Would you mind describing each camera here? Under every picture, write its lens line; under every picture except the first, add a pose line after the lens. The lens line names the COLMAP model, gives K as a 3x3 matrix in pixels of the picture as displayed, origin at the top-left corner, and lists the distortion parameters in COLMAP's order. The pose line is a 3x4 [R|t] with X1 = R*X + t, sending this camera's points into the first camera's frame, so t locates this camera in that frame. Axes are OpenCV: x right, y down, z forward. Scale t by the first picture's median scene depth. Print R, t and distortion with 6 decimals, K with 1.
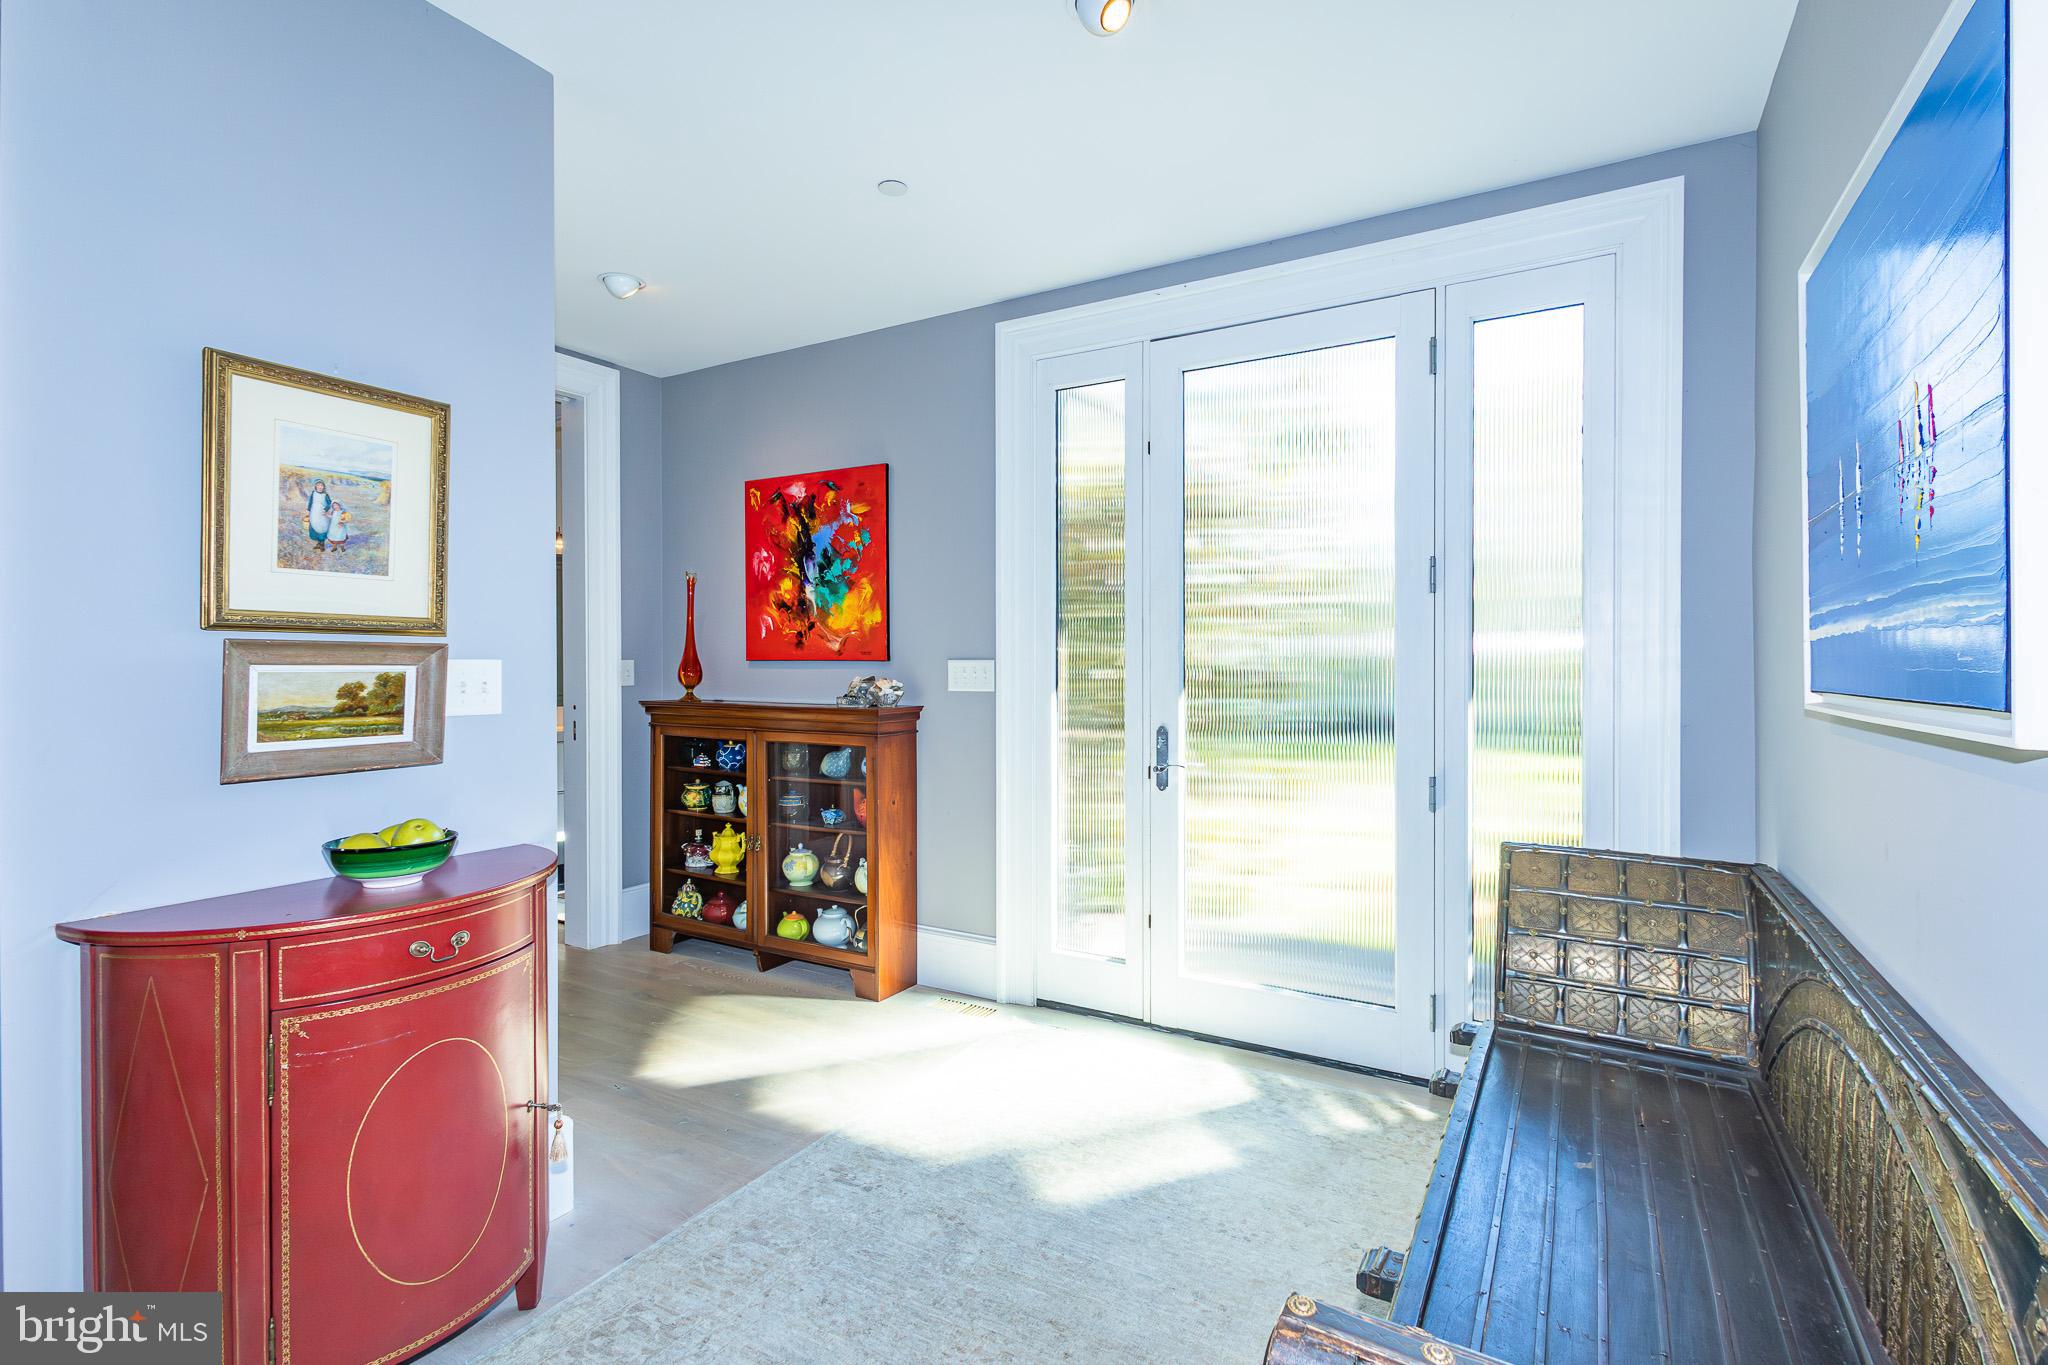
lens RADIAL K [[938.7, 0, 1011.1], [0, 938.7, 664.1], [0, 0, 1]] dist [0.005566, -0.001736]
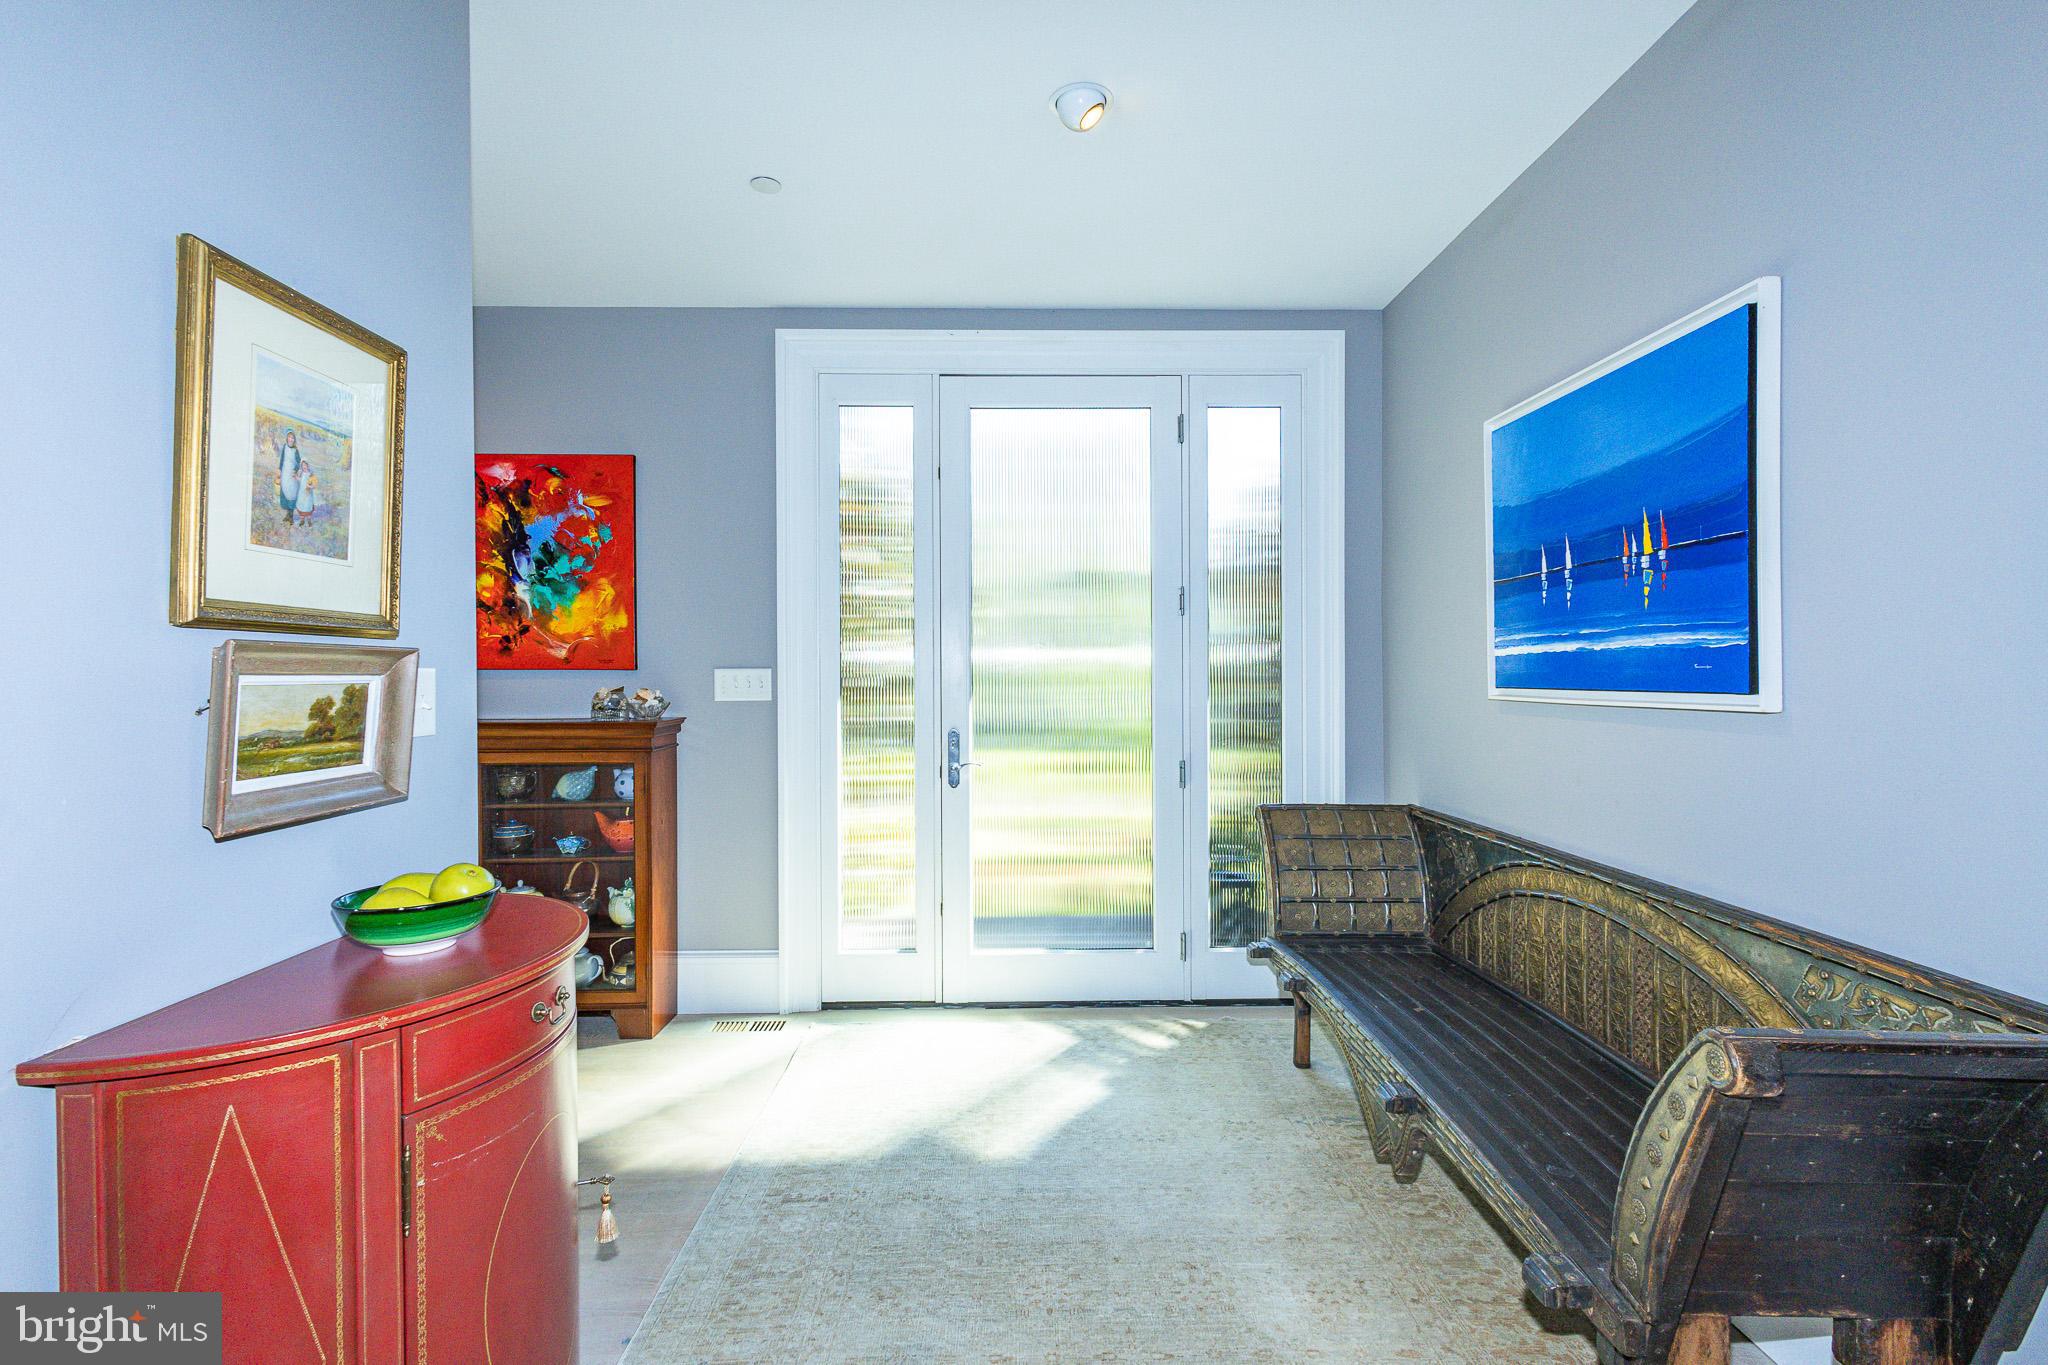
lens RADIAL K [[938.7, 0, 996.6], [0, 938.7, 669.0], [0, 0, 1]] dist [0.005566, -0.001736]
pose [[0.859227, -0.000752, 0.511593, -0.296945], [0.003091, 0.999988, -0.003722, 0.000348], [-0.511584, 0.004779, 0.859220, 0.028263]]
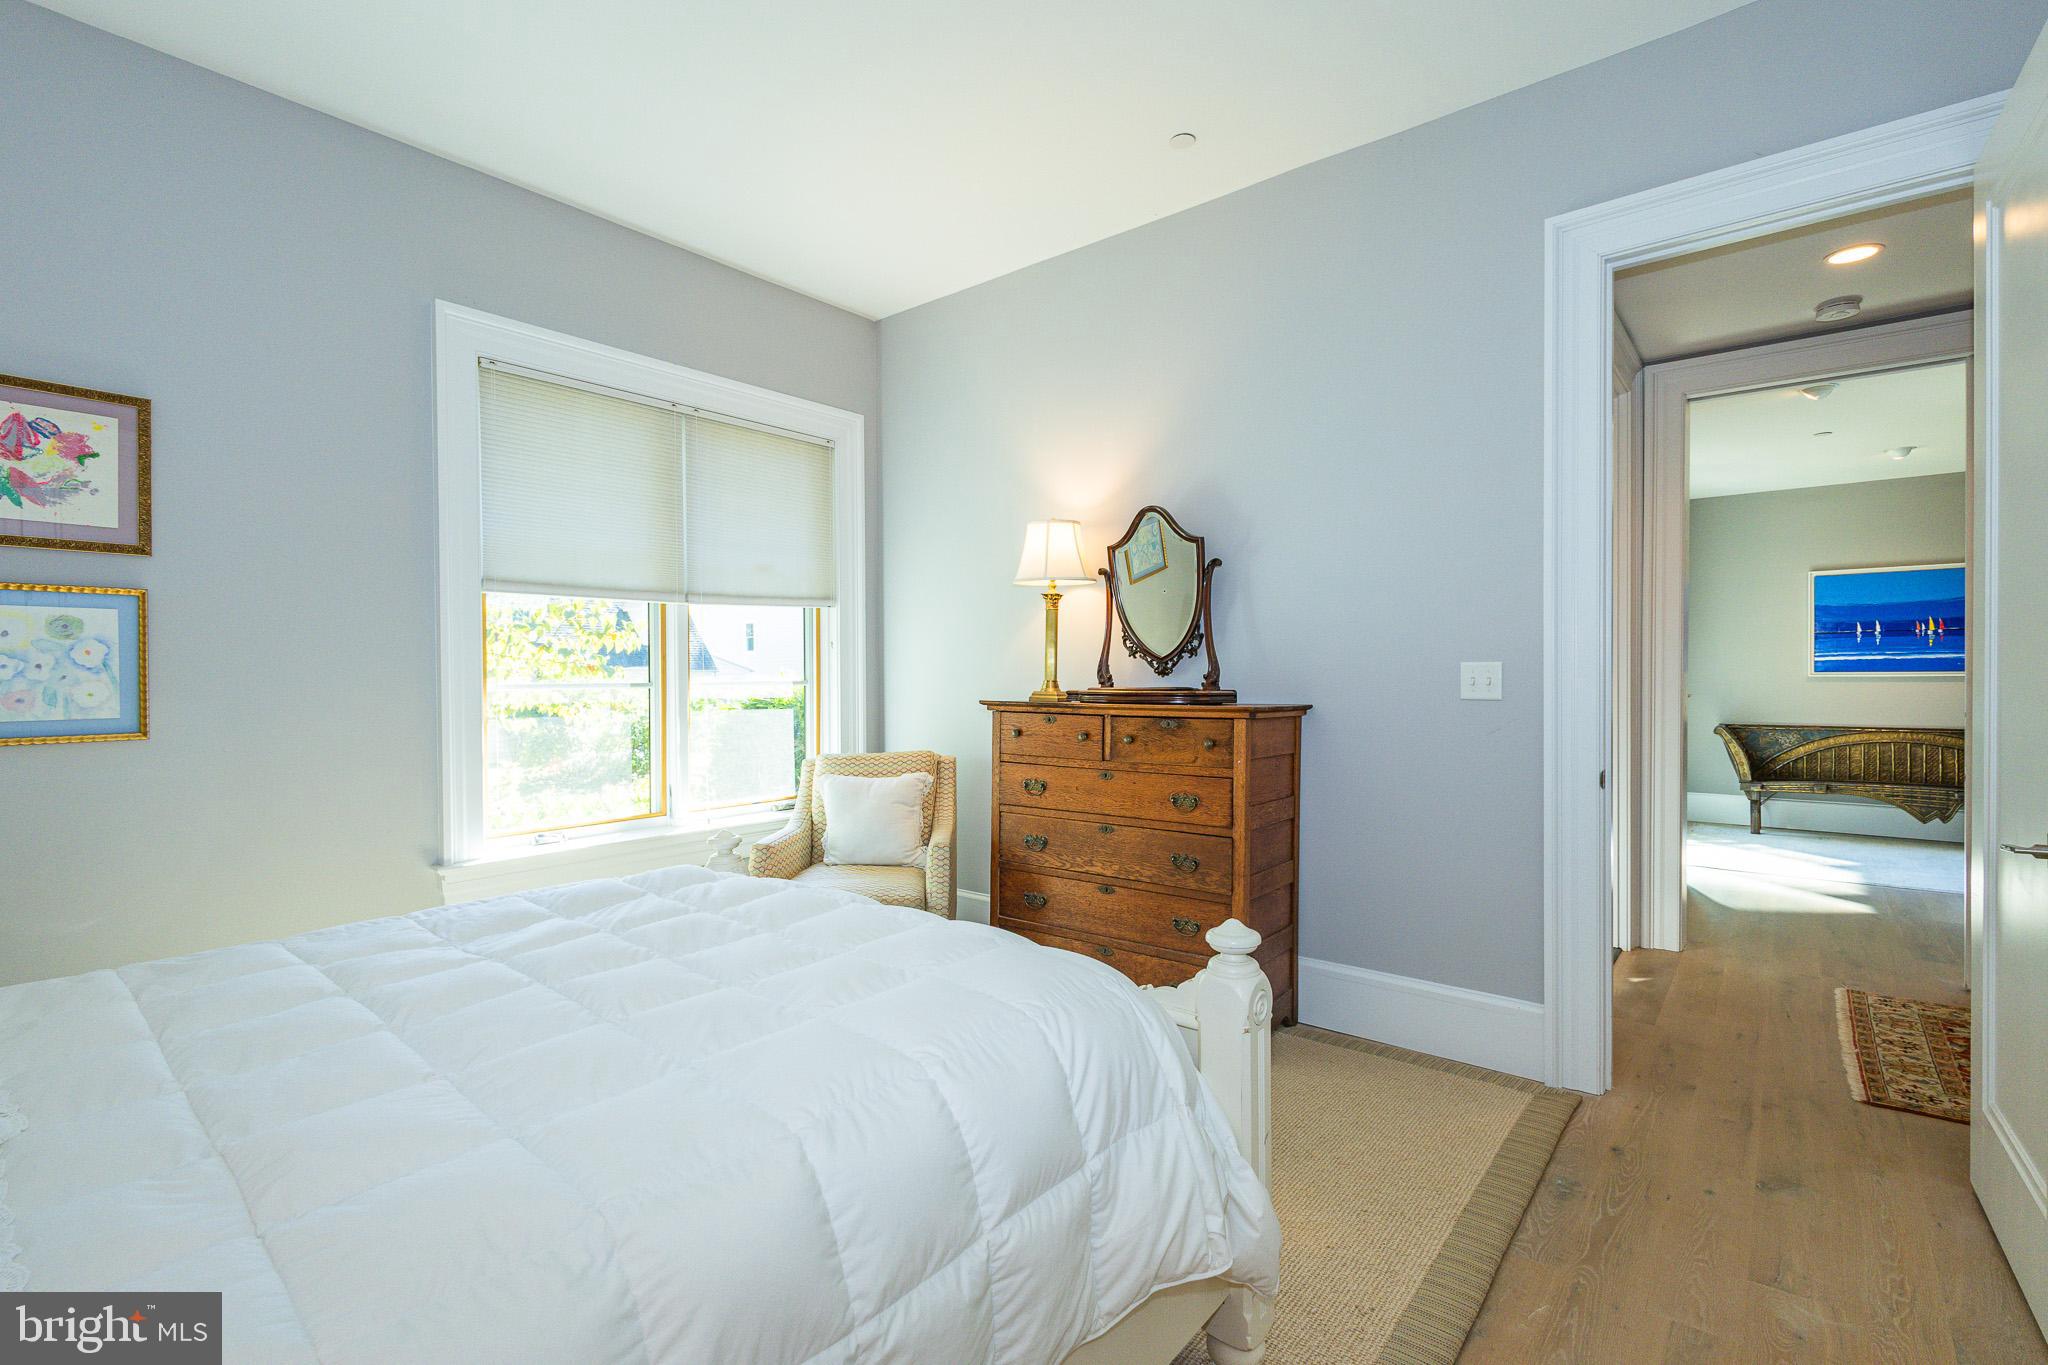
lens RADIAL K [[938.7, 0, 1021.0], [0, 938.7, 688.1], [0, 0, 1]] dist [0.005566, -0.001736]
pose [[0.149087, -0.018103, 0.988658, -1.689970], [0.002985, 0.999836, 0.017857, 0.005987], [-0.988820, 0.000289, 0.149117, 1.708555]]
